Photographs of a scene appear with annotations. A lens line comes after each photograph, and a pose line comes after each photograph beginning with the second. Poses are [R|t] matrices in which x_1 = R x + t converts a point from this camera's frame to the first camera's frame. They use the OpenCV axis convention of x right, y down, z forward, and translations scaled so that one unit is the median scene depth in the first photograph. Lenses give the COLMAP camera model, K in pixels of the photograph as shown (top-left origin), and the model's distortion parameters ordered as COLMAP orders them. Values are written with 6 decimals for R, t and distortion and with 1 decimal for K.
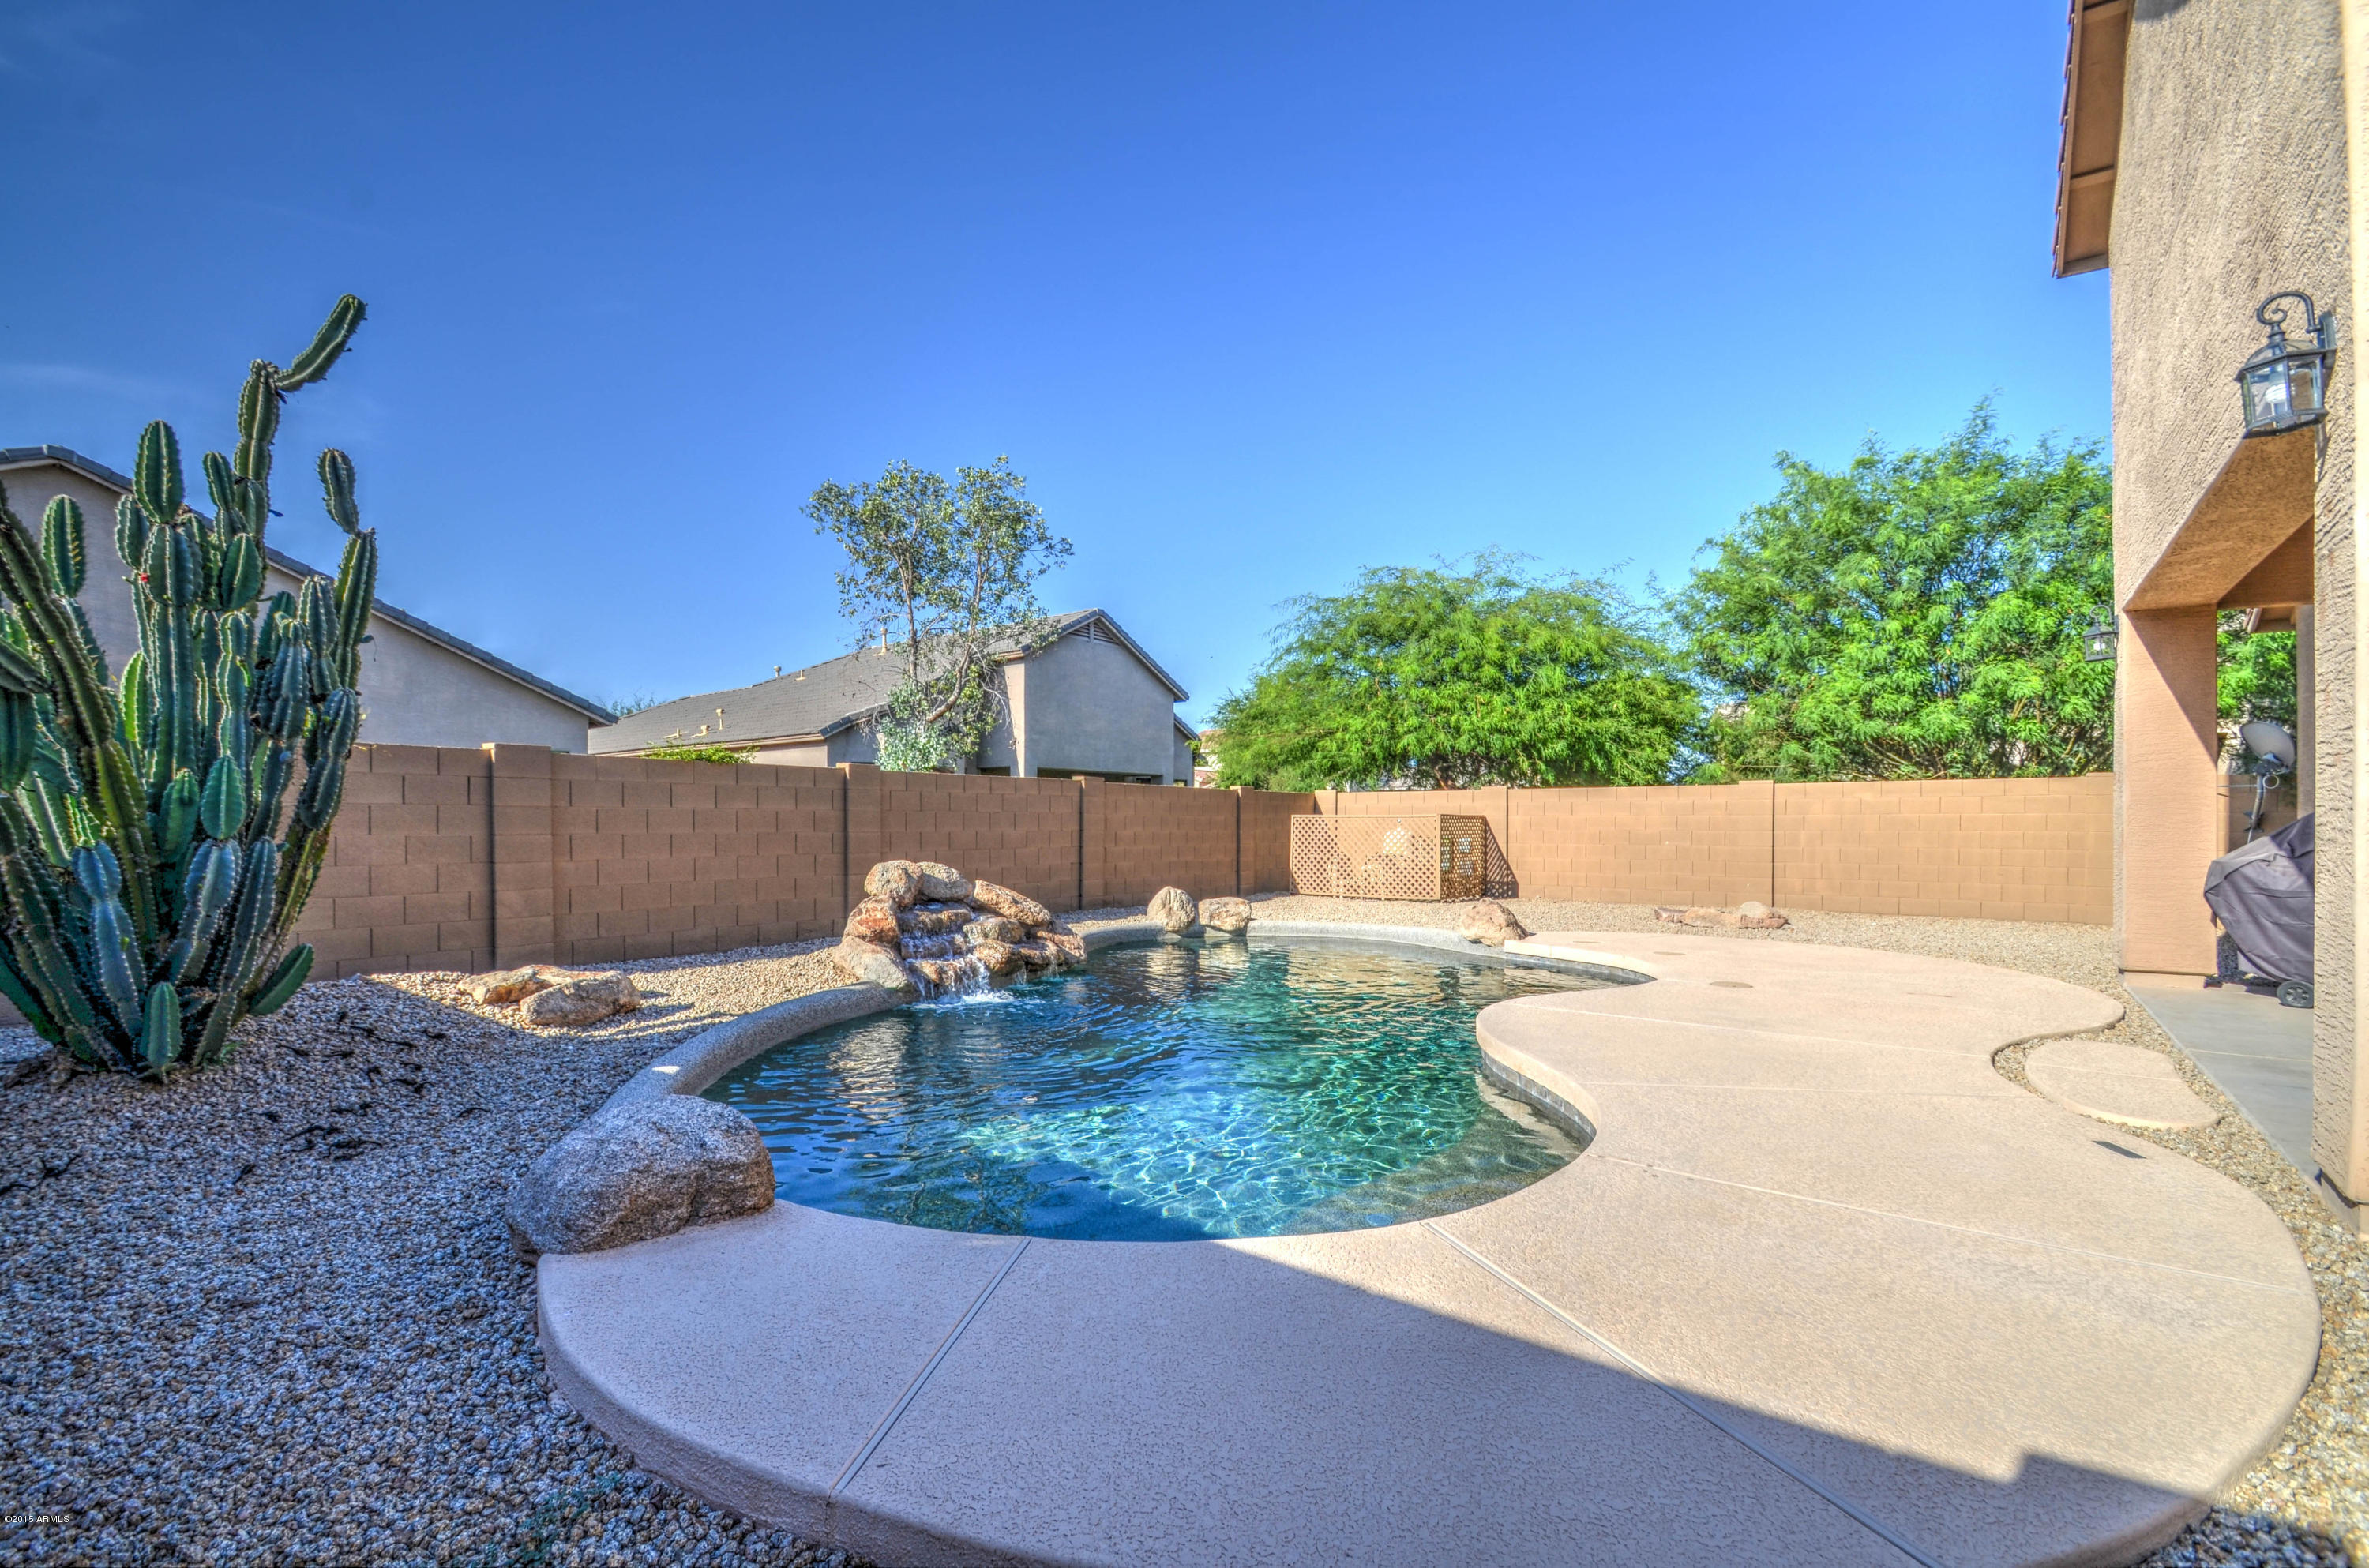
lens RADIAL K [[1025.1, 0, 1187.4], [0, 1025.1, 834.2], [0, 0, 1]] dist [0.000069, -0.011342]
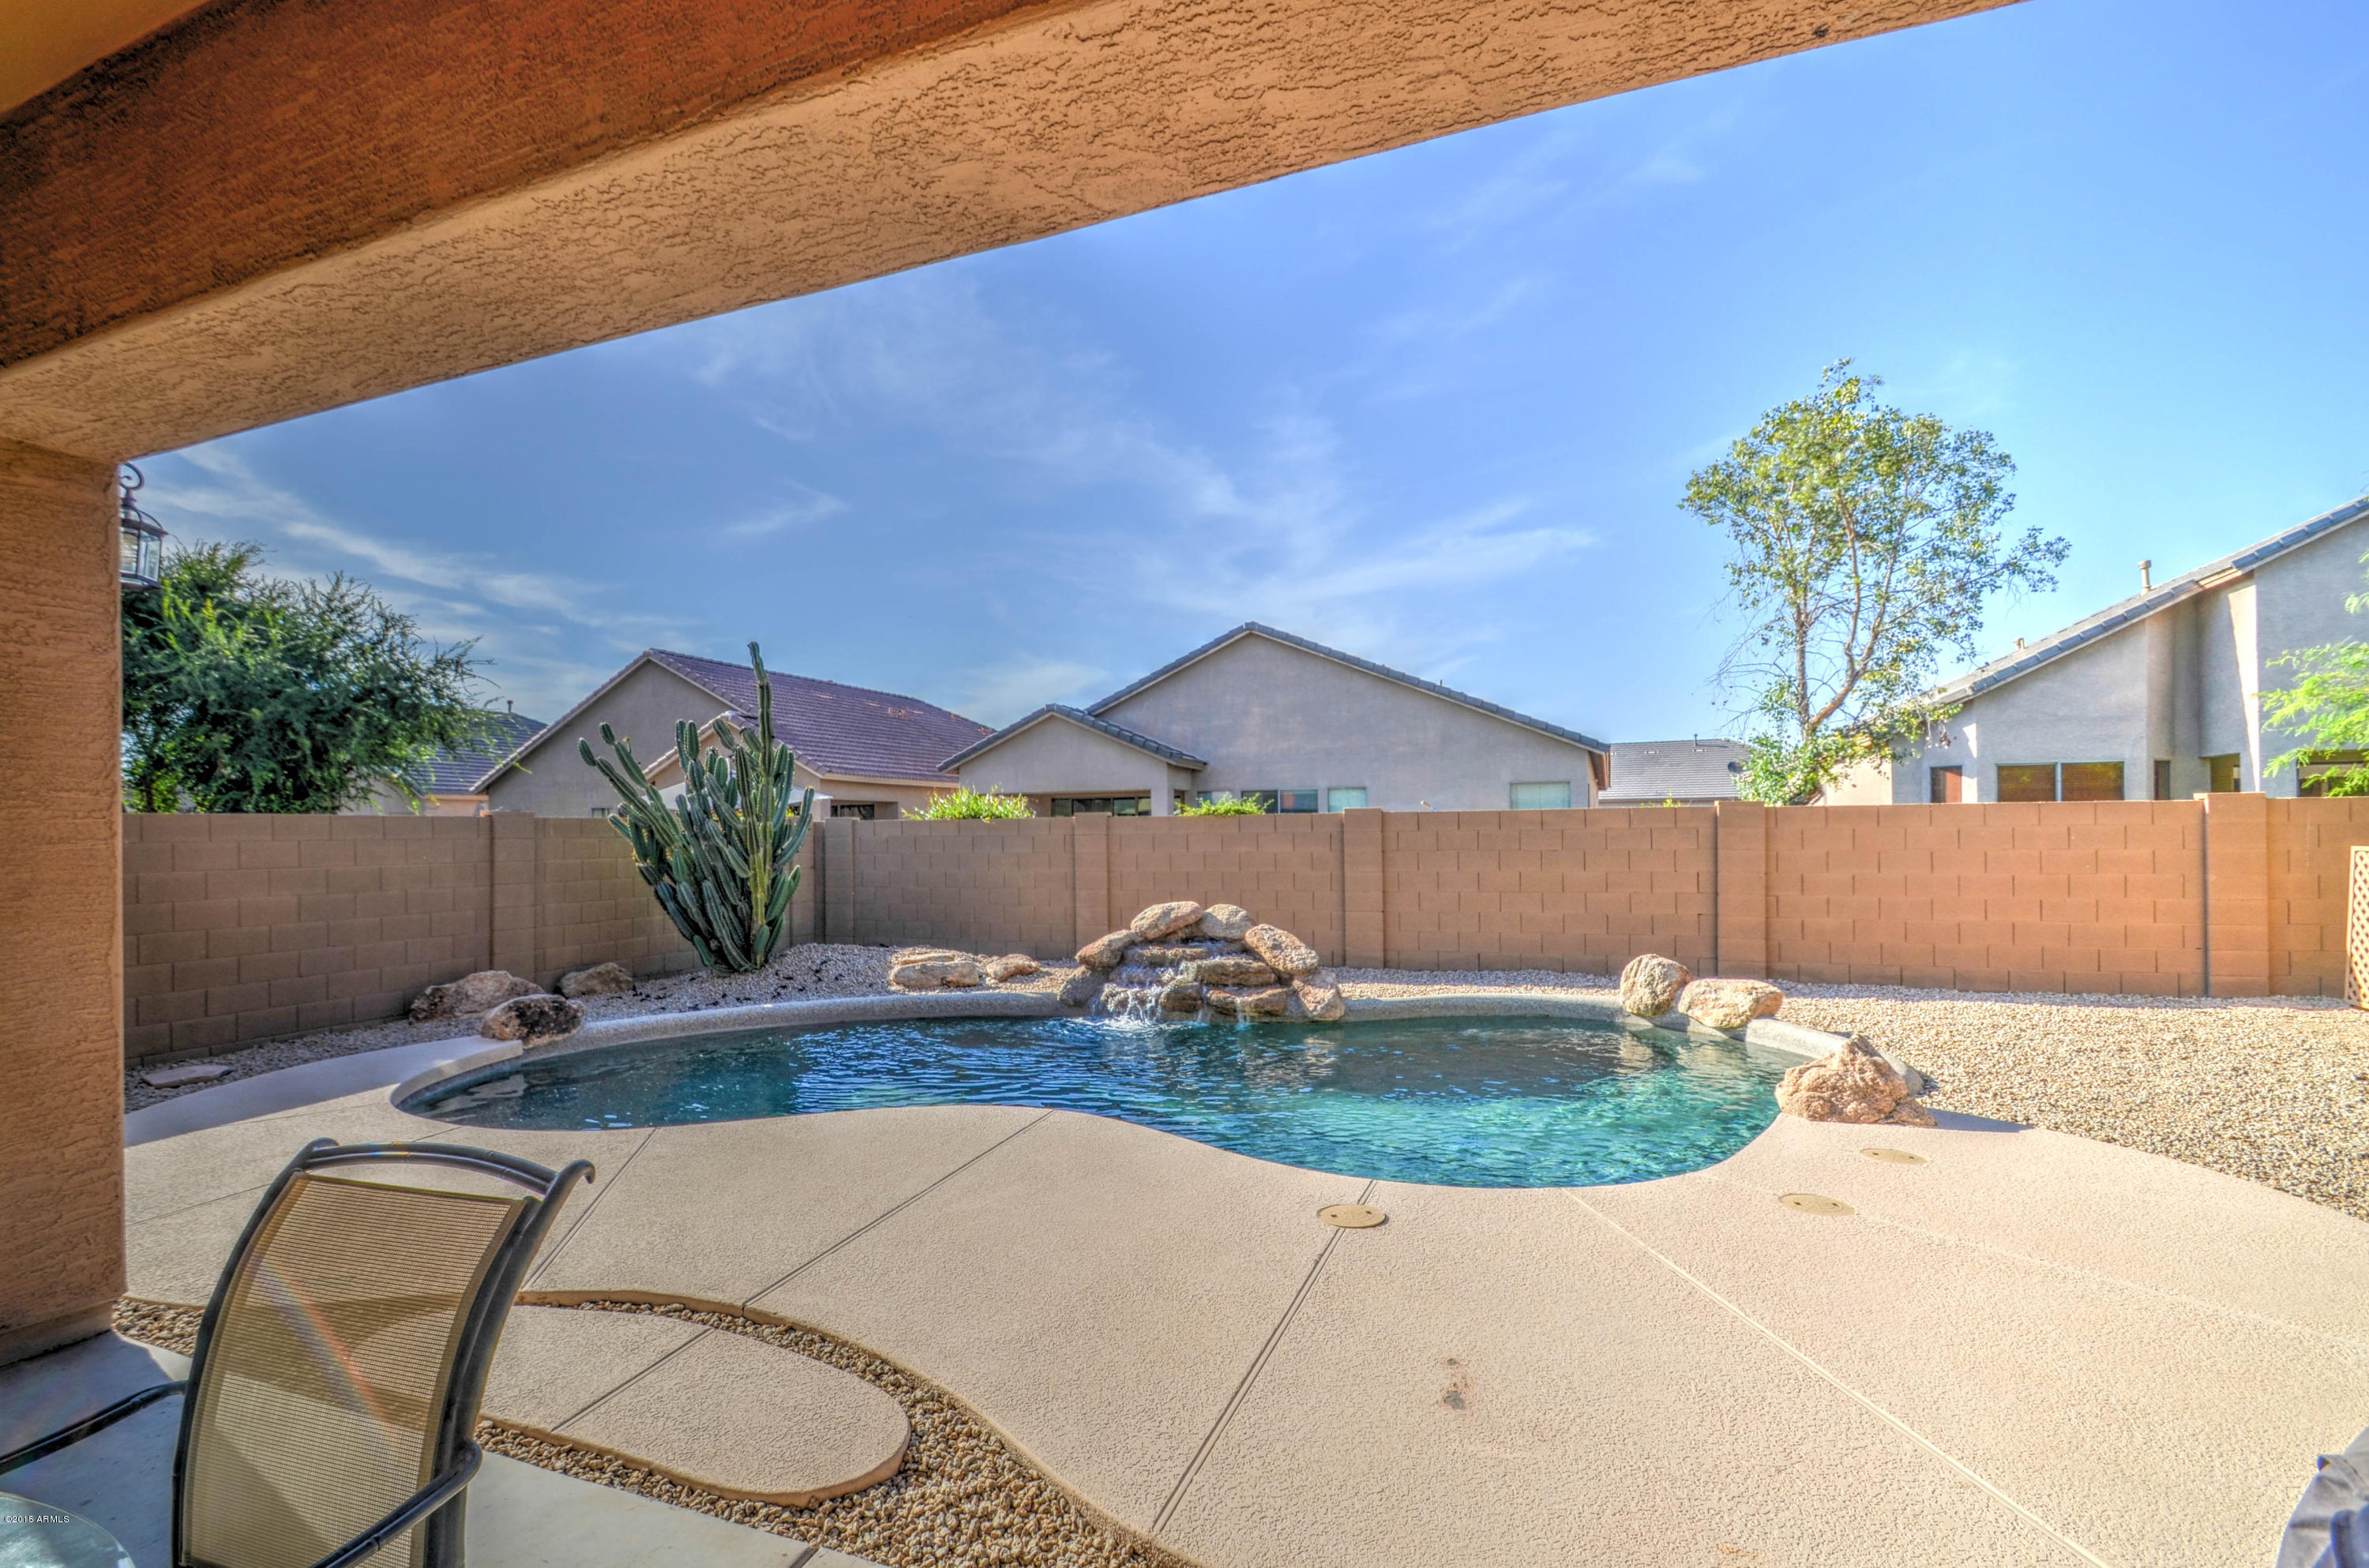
lens RADIAL K [[1072.4, 0, 1172.3], [0, 1072.4, 831.4], [0, 0, 1]] dist [-0.005145, -0.000812]
pose [[0.272960, -0.006650, -0.962002, 0.630533], [0.000159, 0.999976, -0.006868, -0.032329], [0.962025, 0.001722, 0.272955, 0.456596]]
